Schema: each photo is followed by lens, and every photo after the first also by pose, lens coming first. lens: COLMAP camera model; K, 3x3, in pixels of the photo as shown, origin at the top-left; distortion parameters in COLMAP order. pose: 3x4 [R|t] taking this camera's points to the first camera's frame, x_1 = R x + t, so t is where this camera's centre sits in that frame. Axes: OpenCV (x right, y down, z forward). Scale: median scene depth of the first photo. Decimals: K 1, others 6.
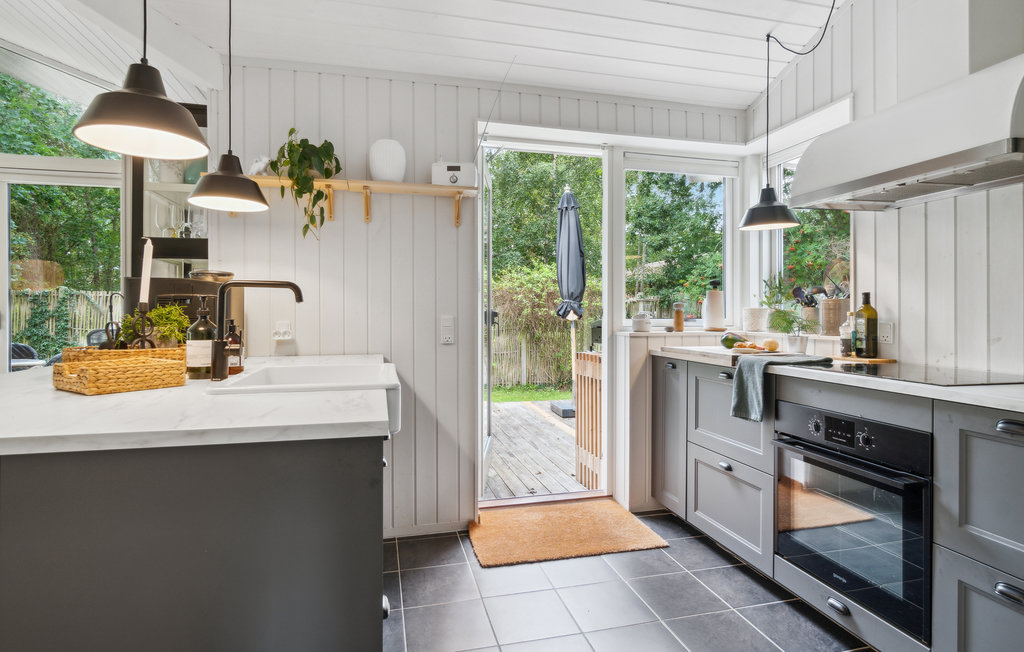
lens RADIAL K [[536.5, 0, 512.2], [0, 536.5, 317.8], [0, 0, 1]] dist [-0.006889, -0.001026]
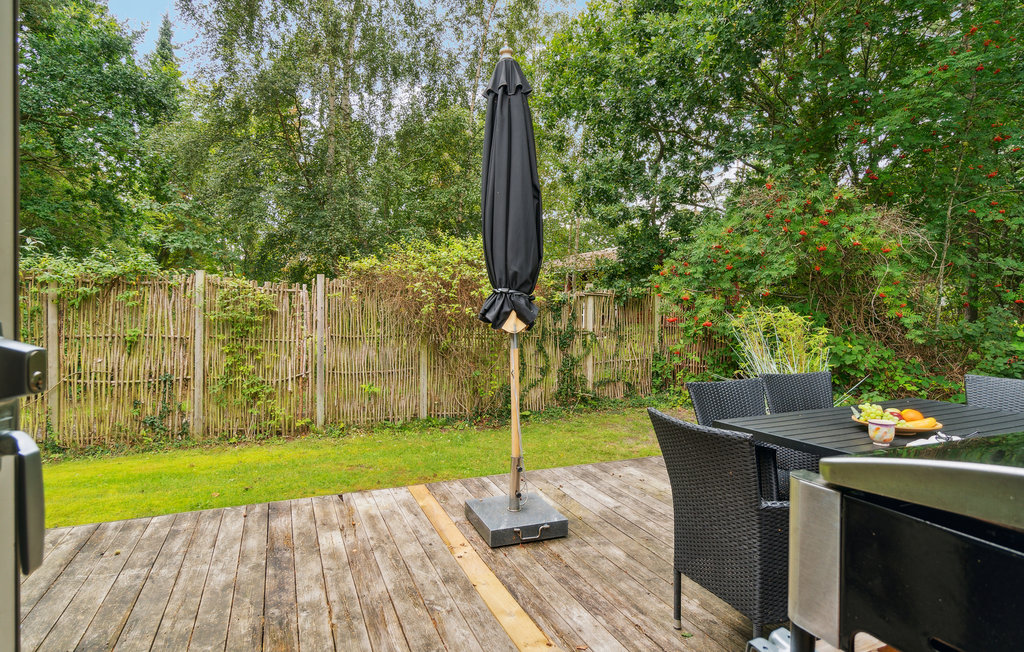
lens RADIAL K [[536.5, 0, 508.9], [0, 536.5, 317.5], [0, 0, 1]] dist [-0.006889, -0.001026]
pose [[0.987405, 0.010939, 0.157835, 0.020882], [-0.012597, 0.999875, 0.009509, -0.007962], [-0.157712, -0.011377, 0.987420, 0.337269]]
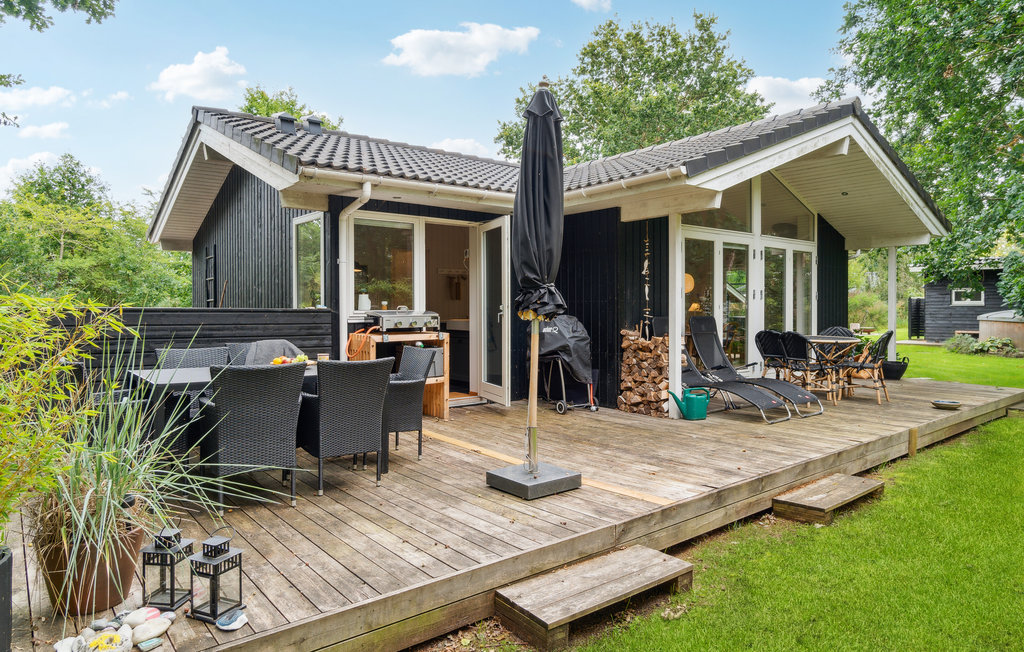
lens RADIAL K [[627.4, 0, 512.2], [0, 627.4, 321.2], [0, 0, 1]] dist [-0.000274, -0.000010]
pose [[-0.908060, 0.009740, -0.418726, 0.269430], [0.001425, 0.999796, 0.020168, -0.005834], [0.418837, 0.017717, -0.907889, 1.035065]]
